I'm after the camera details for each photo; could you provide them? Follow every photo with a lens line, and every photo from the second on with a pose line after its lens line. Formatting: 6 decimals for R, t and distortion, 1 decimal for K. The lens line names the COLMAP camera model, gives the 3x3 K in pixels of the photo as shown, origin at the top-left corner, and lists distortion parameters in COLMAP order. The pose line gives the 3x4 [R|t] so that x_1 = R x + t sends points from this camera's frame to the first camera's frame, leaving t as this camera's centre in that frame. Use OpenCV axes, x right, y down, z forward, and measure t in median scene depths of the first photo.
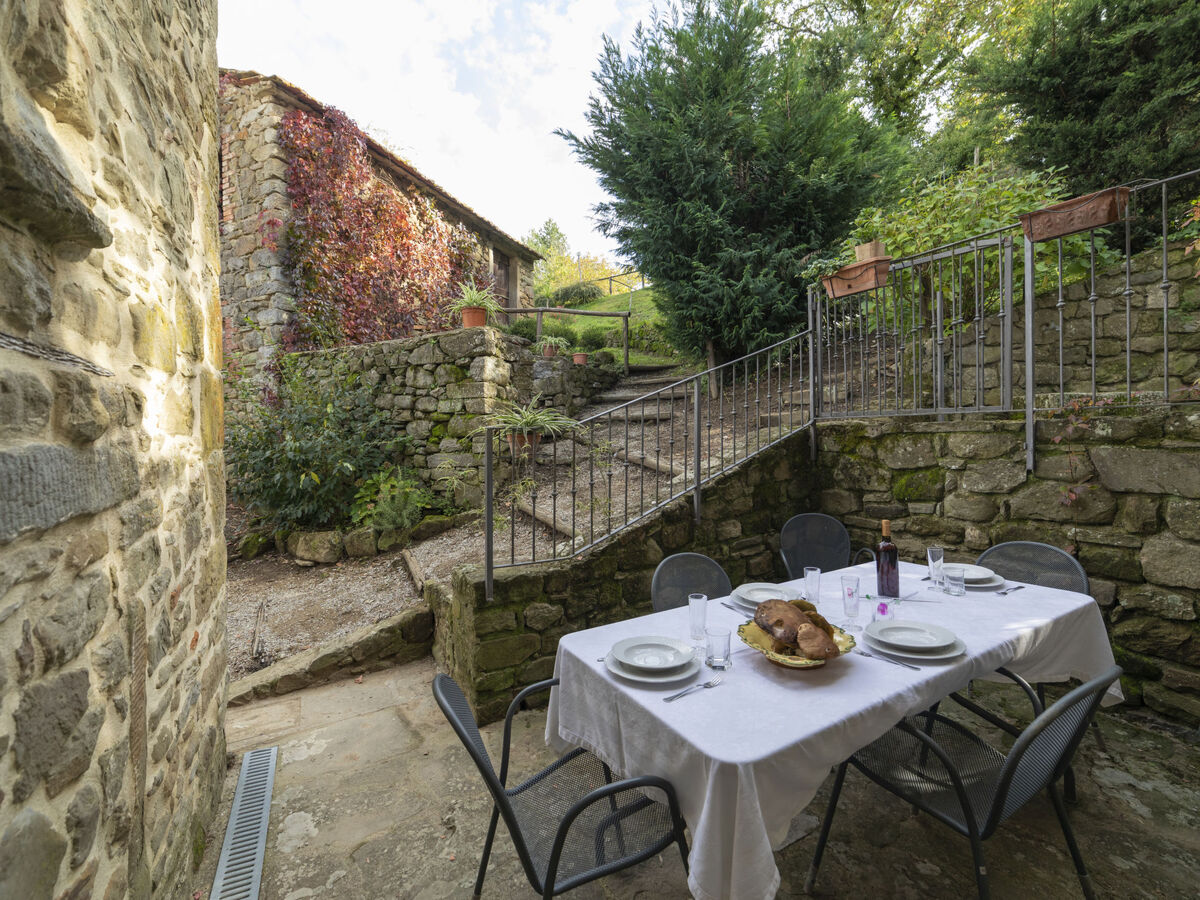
lens RADIAL K [[516.6, 0, 596.6], [0, 516.6, 445.5], [0, 0, 1]] dist [-0.025854, 0.011796]
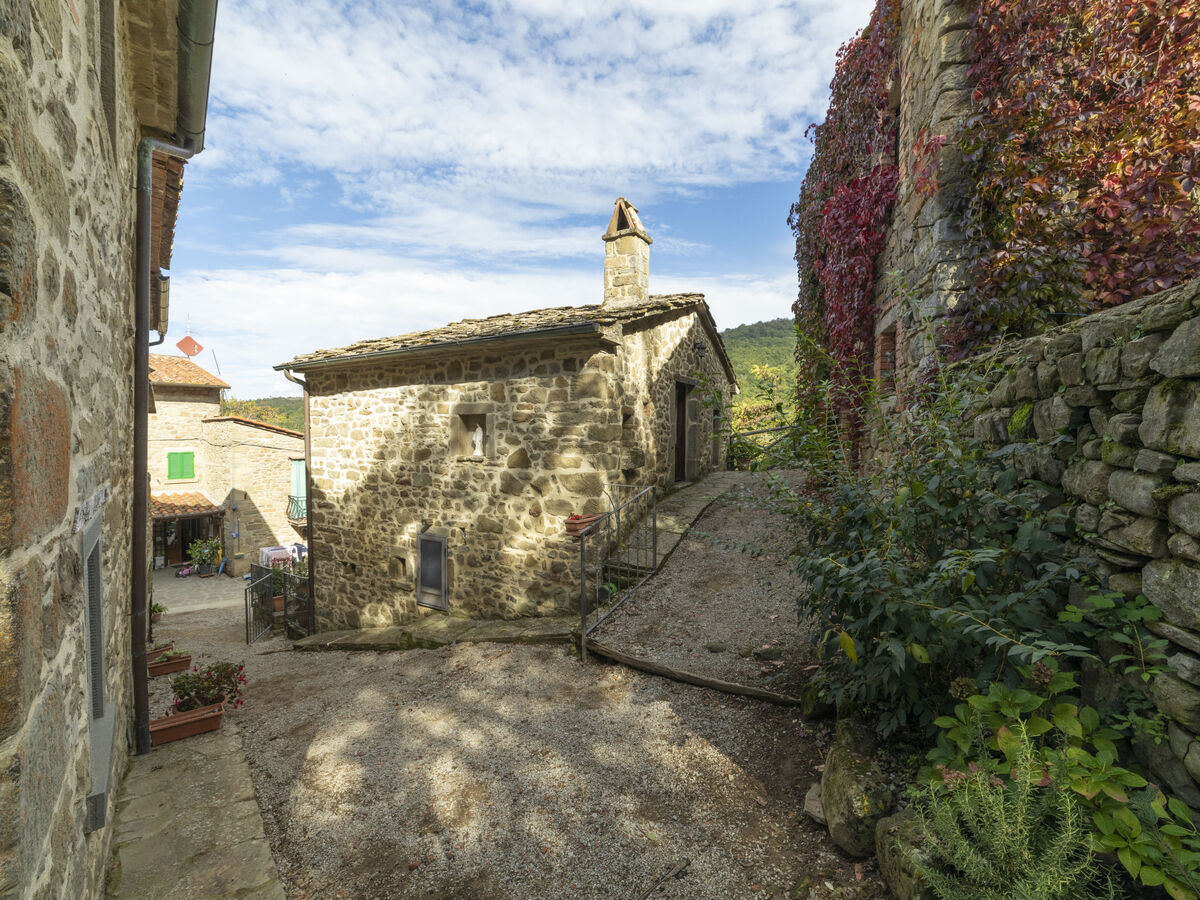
lens RADIAL K [[516.6, 0, 596.6], [0, 516.6, 445.5], [0, 0, 1]] dist [-0.025854, 0.011796]
pose [[0.145006, 0.039347, -0.988648, -0.106145], [-0.024671, 0.999042, 0.036142, -0.117097], [0.989123, 0.019151, 0.145838, 0.611714]]
